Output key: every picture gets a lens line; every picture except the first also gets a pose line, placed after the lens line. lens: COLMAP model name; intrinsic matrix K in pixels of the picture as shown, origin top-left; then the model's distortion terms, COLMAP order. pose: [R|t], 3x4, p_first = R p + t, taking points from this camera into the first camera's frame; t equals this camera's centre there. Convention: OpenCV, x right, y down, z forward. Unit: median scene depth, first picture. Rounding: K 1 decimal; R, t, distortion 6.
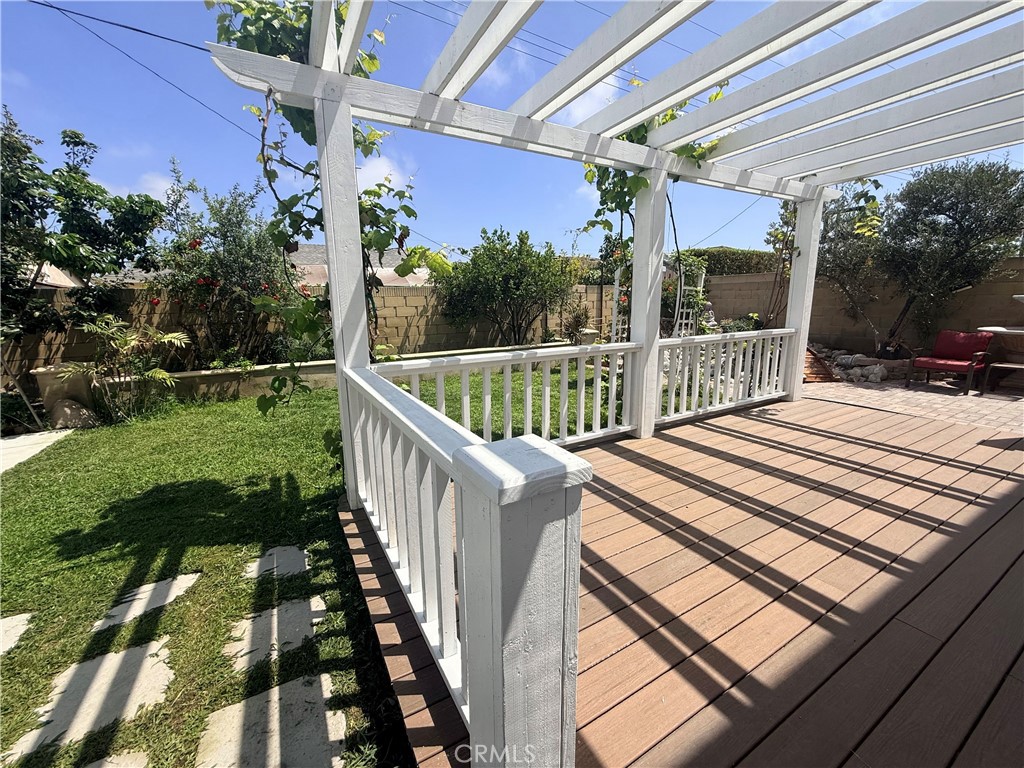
lens RADIAL K [[407.1, 0, 509.1], [0, 407.1, 386.6], [0, 0, 1]] dist [-0.000987, 0.000514]
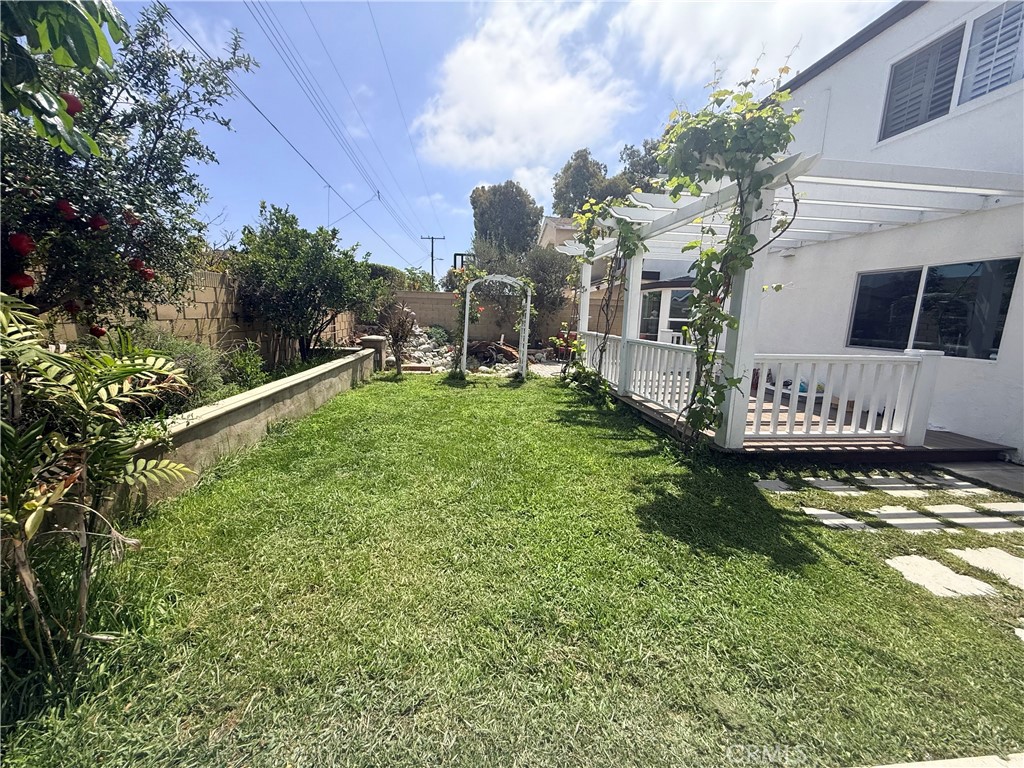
lens RADIAL K [[407.1, 0, 509.1], [0, 407.1, 386.6], [0, 0, 1]] dist [-0.000987, 0.000514]
pose [[0.394359, -0.127914, 0.910010, -2.563595], [0.148492, 0.986121, 0.074262, -0.200342], [-0.906880, 0.105843, 0.407880, 1.413317]]
